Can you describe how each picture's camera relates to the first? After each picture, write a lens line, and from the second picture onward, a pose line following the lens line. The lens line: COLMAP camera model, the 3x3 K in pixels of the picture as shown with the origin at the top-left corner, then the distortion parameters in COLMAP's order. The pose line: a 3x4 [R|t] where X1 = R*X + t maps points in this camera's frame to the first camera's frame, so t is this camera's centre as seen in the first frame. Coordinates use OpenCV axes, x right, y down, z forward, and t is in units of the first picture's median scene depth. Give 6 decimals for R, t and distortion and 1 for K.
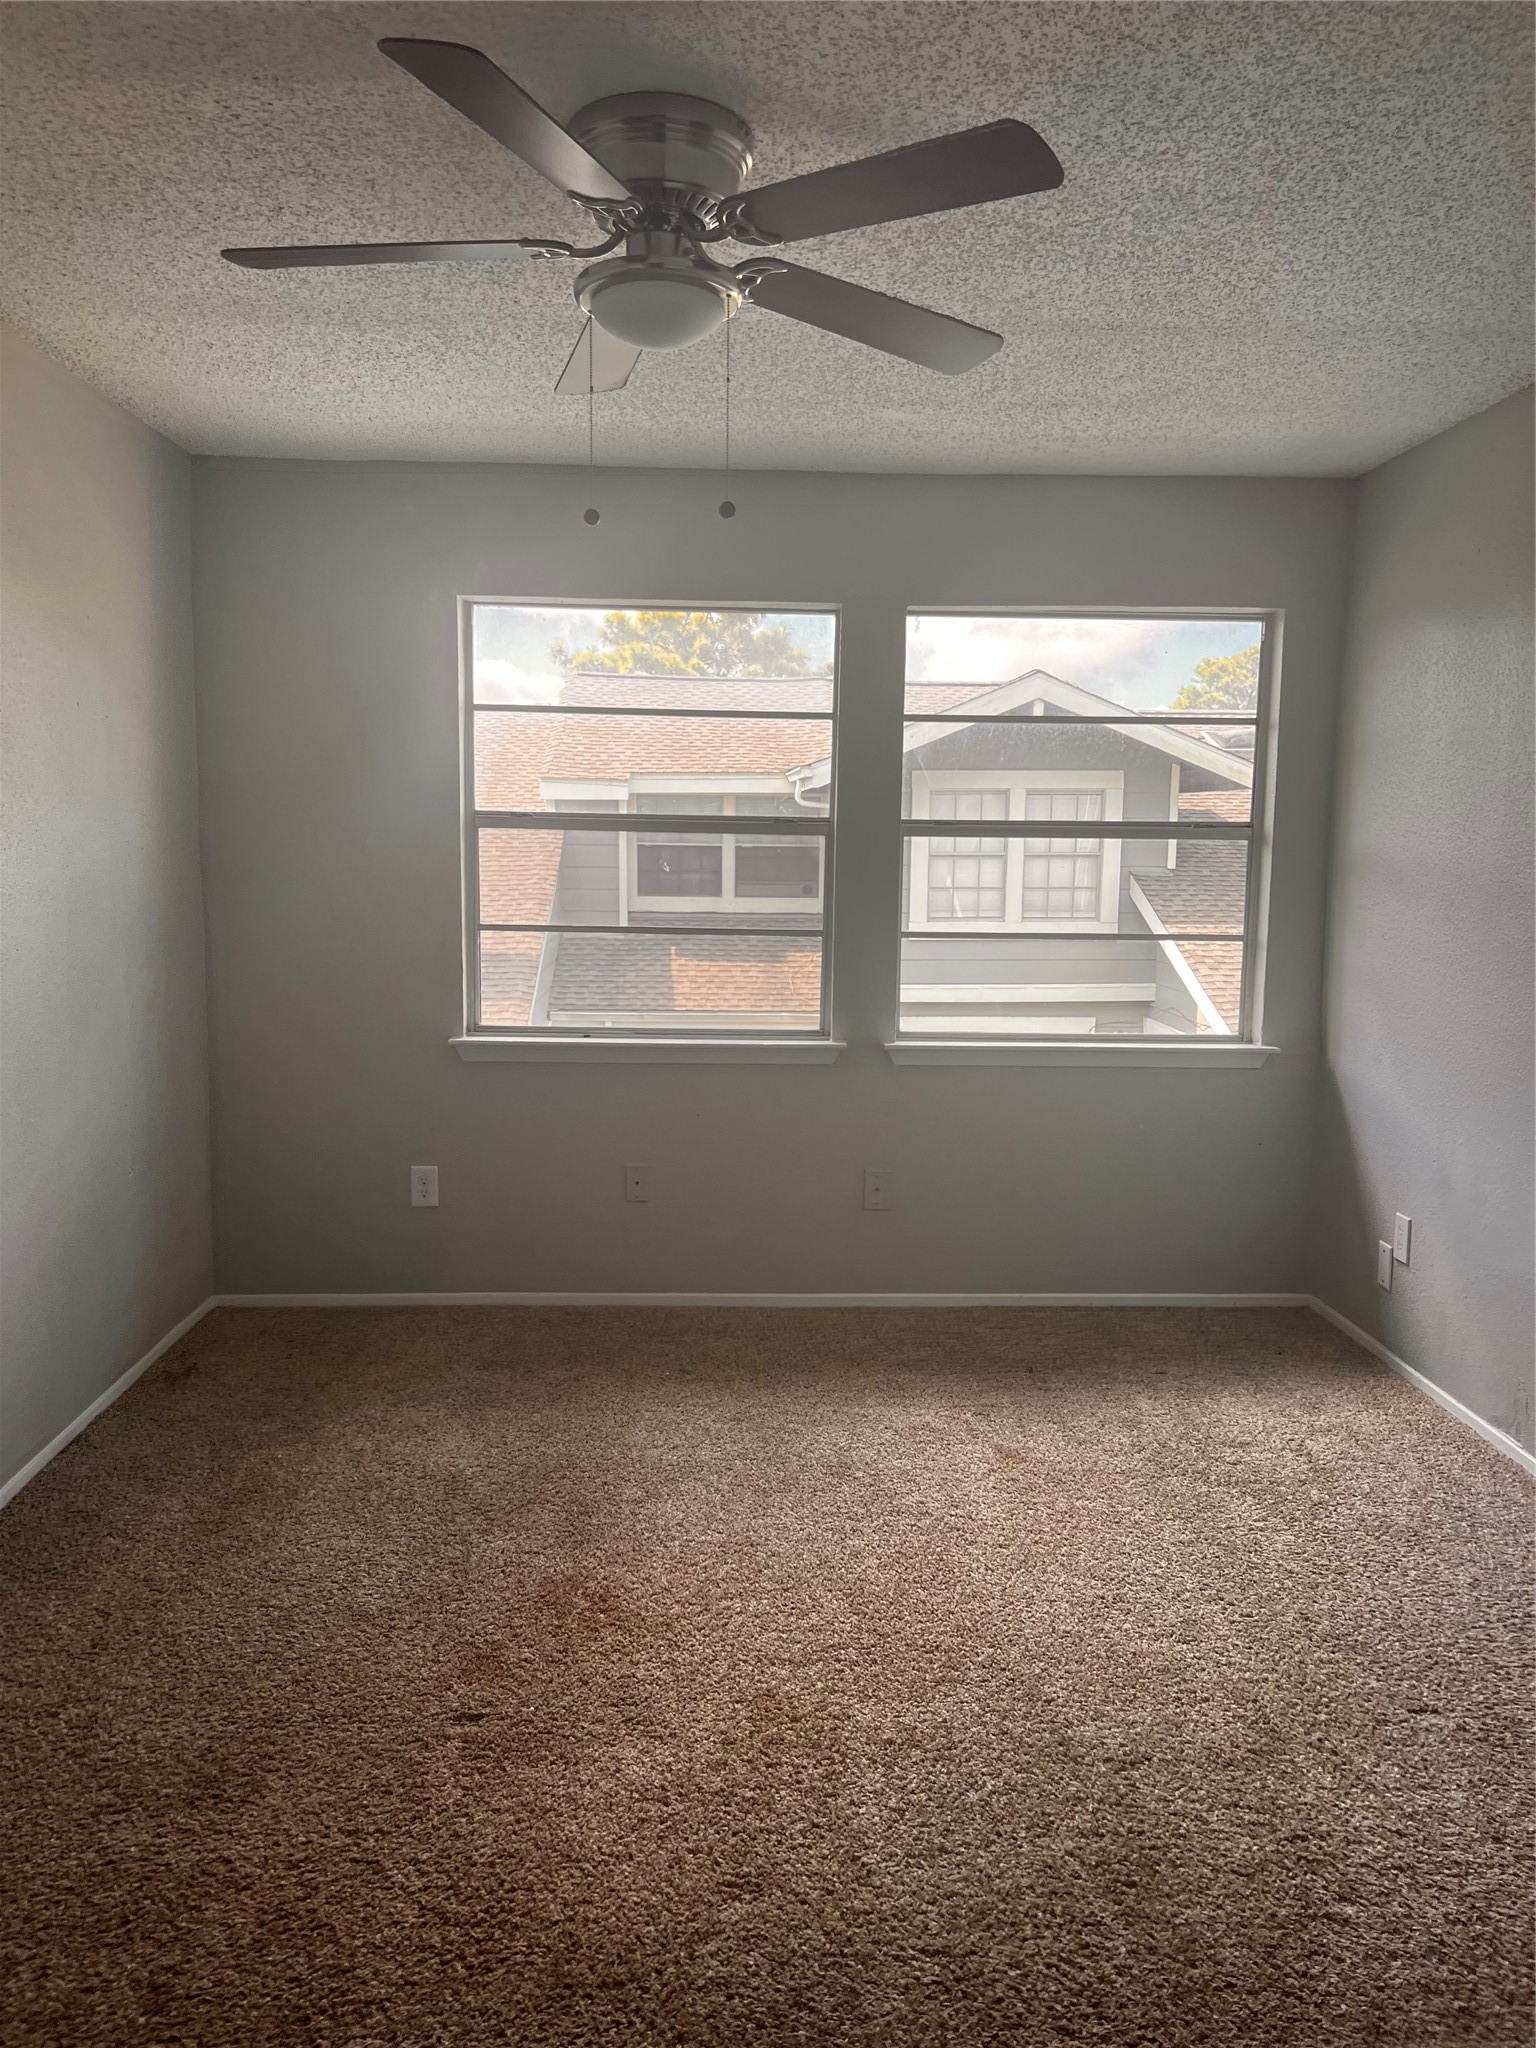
lens RADIAL K [[1564.7, 0, 772.7], [0, 1564.7, 1022.5], [0, 0, 1]] dist [0.048872, -0.053794]
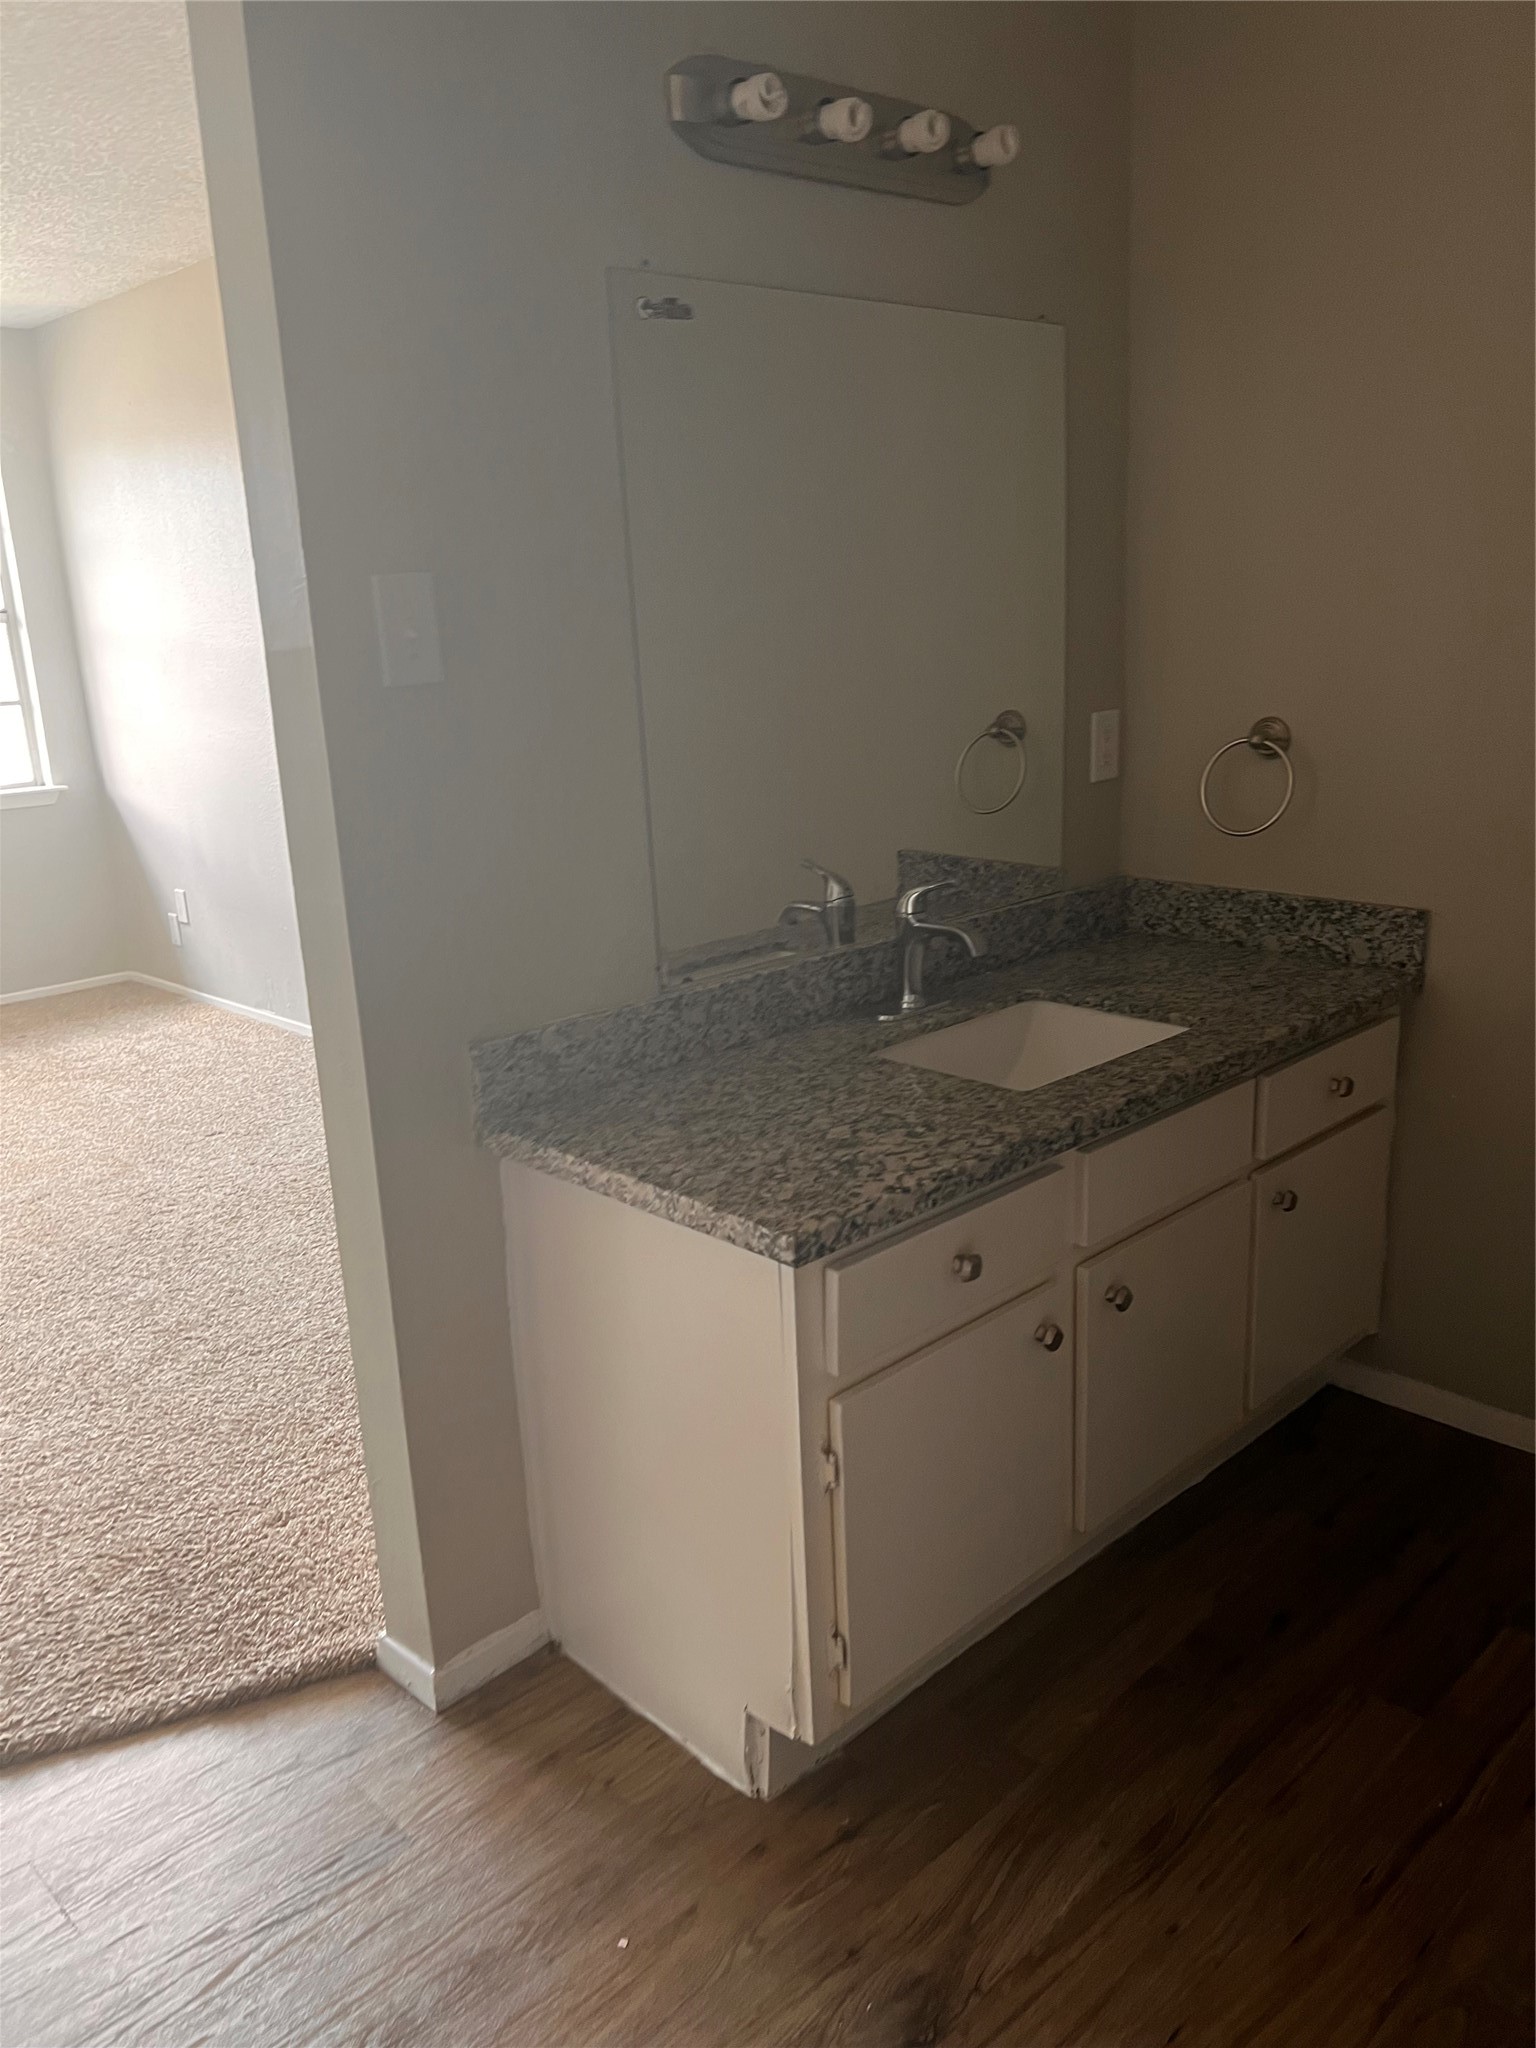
lens RADIAL K [[1564.7, 0, 771.4], [0, 1564.7, 1013.2], [0, 0, 1]] dist [0.048872, -0.053794]
pose [[0.750673, -0.211398, 0.625941, -0.121090], [0.133077, 0.976390, 0.170159, 0.069937], [-0.647133, -0.044435, 0.761081, -0.475947]]
